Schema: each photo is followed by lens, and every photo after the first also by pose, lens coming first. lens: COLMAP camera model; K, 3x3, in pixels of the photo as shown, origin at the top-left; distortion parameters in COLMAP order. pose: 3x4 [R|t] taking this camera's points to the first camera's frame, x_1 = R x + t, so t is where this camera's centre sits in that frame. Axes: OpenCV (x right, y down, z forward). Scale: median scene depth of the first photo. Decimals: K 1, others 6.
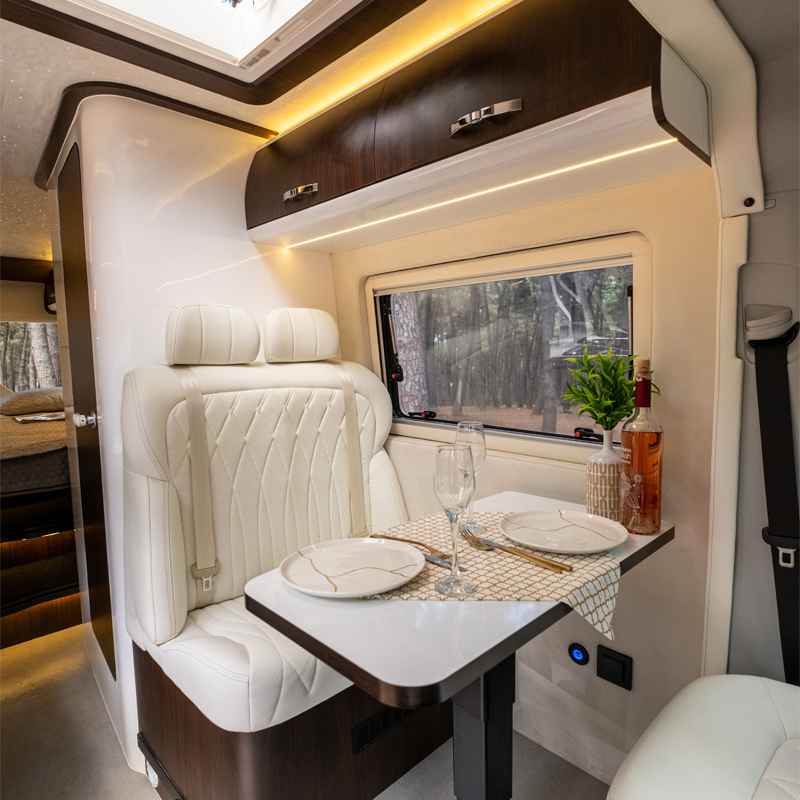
lens RADIAL K [[521.2, 0, 394.4], [0, 521.2, 404.0], [0, 0, 1]] dist [-0.002377, -0.002963]
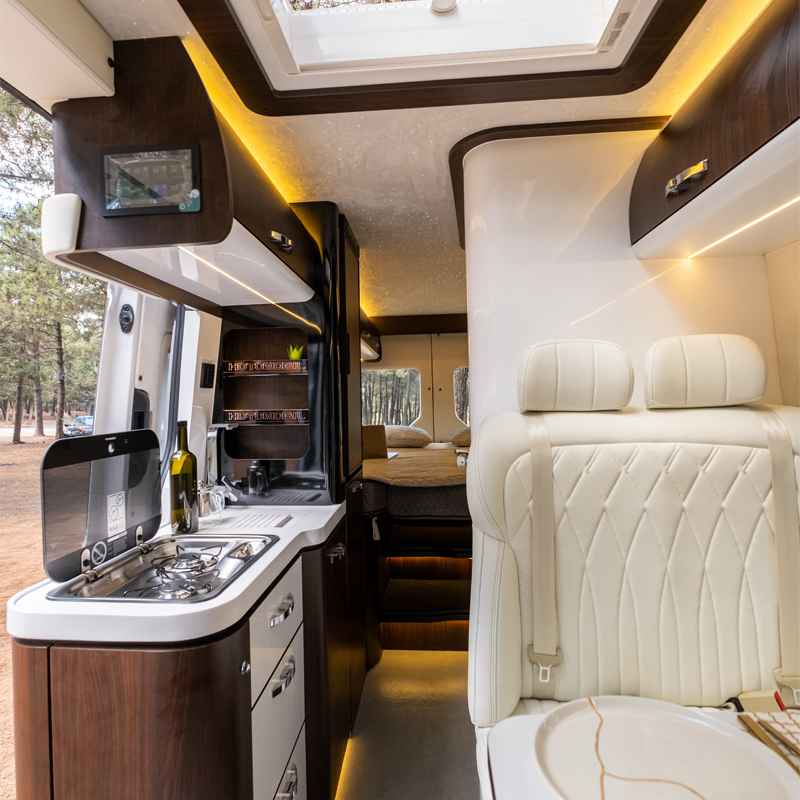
lens RADIAL K [[521.2, 0, 393.9], [0, 521.2, 405.8], [0, 0, 1]] dist [-0.002377, -0.002963]
pose [[0.665043, 0.008446, -0.746758, 0.095612], [-0.055686, 0.997713, -0.038308, -0.036525], [0.744726, 0.067060, 0.663992, 0.225124]]
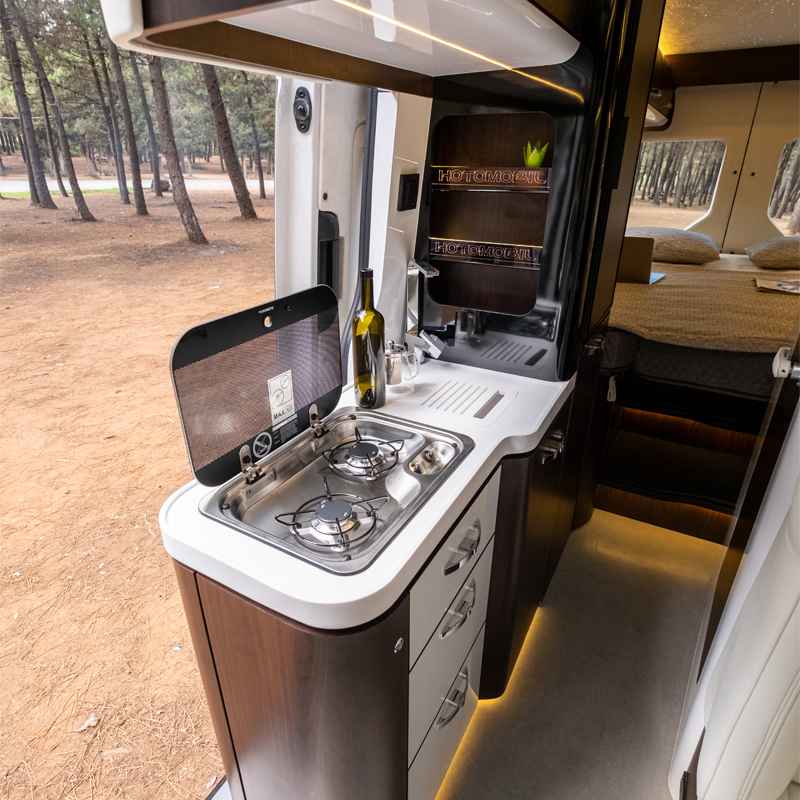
lens RADIAL K [[521.2, 0, 395.3], [0, 521.2, 409.2], [0, 0, 1]] dist [-0.002377, -0.002963]
pose [[0.278775, 0.428053, -0.859683, -0.189868], [-0.084061, 0.902611, 0.422169, -0.169410], [0.956670, -0.045424, 0.287608, 0.412760]]
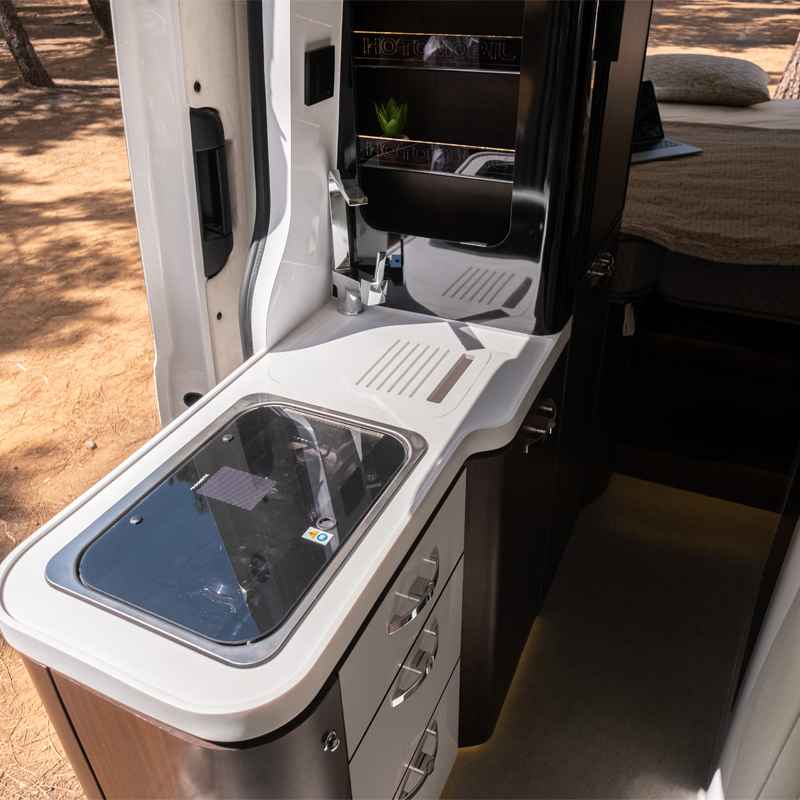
lens RADIAL K [[729.9, 0, 398.8], [0, 729.9, 395.4], [0, 0, 1]] dist [-0.004143, 0.000000]
pose [[0.352981, 0.508457, -0.785415, -0.215139], [-0.061640, 0.850263, 0.522736, -0.264710], [0.933598, -0.136103, 0.331468, 0.460255]]
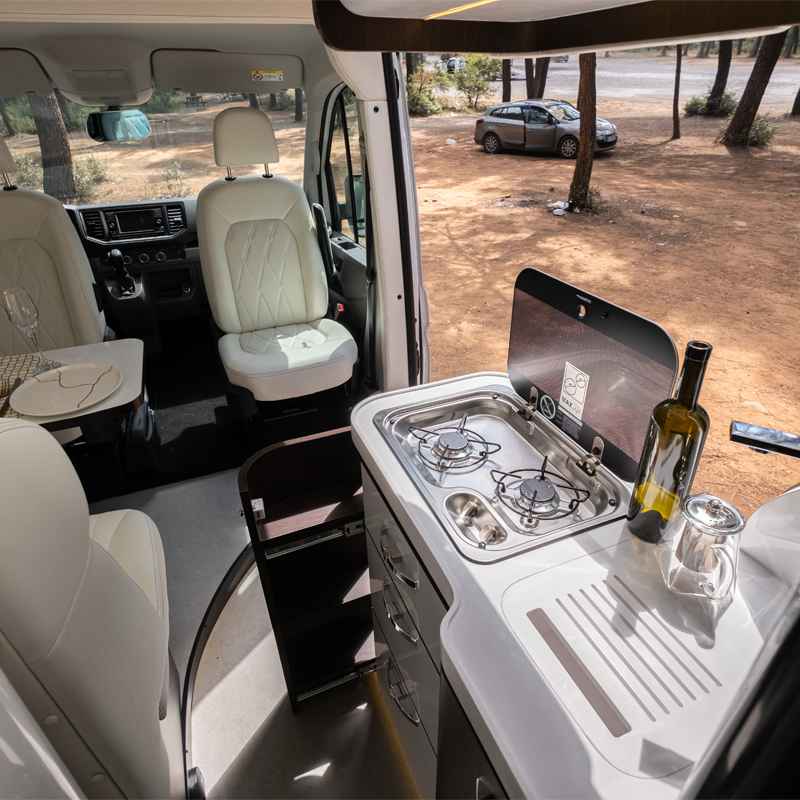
lens RADIAL K [[521.2, 0, 398.0], [0, 521.2, 392.5], [0, 0, 1]] dist [-0.002377, -0.002963]
pose [[-0.929383, -0.153666, 0.335610, -0.883548], [0.070220, 0.819016, 0.569458, -0.278357], [-0.362376, 0.552811, -0.750389, 1.086327]]
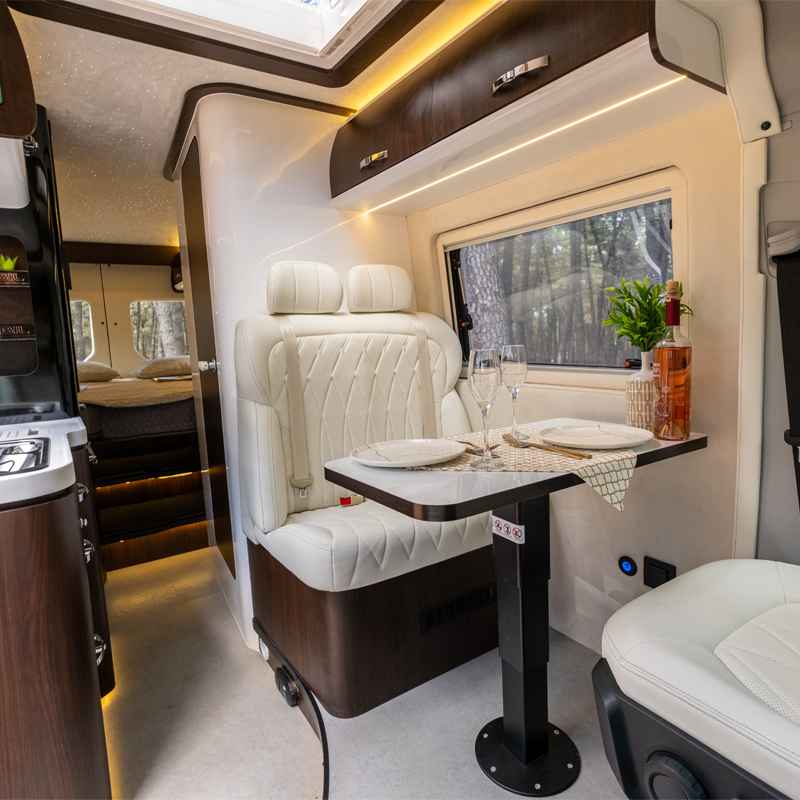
lens RADIAL K [[521.2, 0, 395.0], [0, 521.2, 400.9], [0, 0, 1]] dist [-0.002377, -0.002963]
pose [[0.982717, -0.006115, -0.185014, 0.076491], [0.012515, 0.999362, 0.033443, 0.089800], [0.184692, -0.035180, 0.982167, -0.145848]]
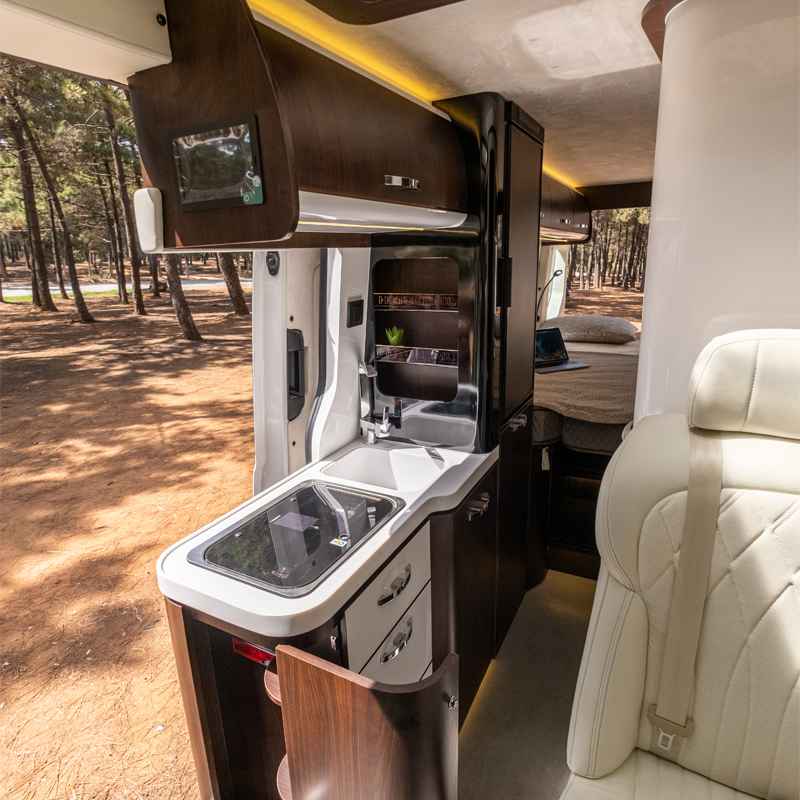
lens RADIAL K [[521.2, 0, 403.0], [0, 521.2, 399.6], [0, 0, 1]] dist [-0.002377, -0.002963]
pose [[0.316350, 0.258997, -0.912602, 0.049760], [-0.057955, 0.965488, 0.253916, -0.248024], [0.946871, -0.027436, 0.320443, 0.427620]]
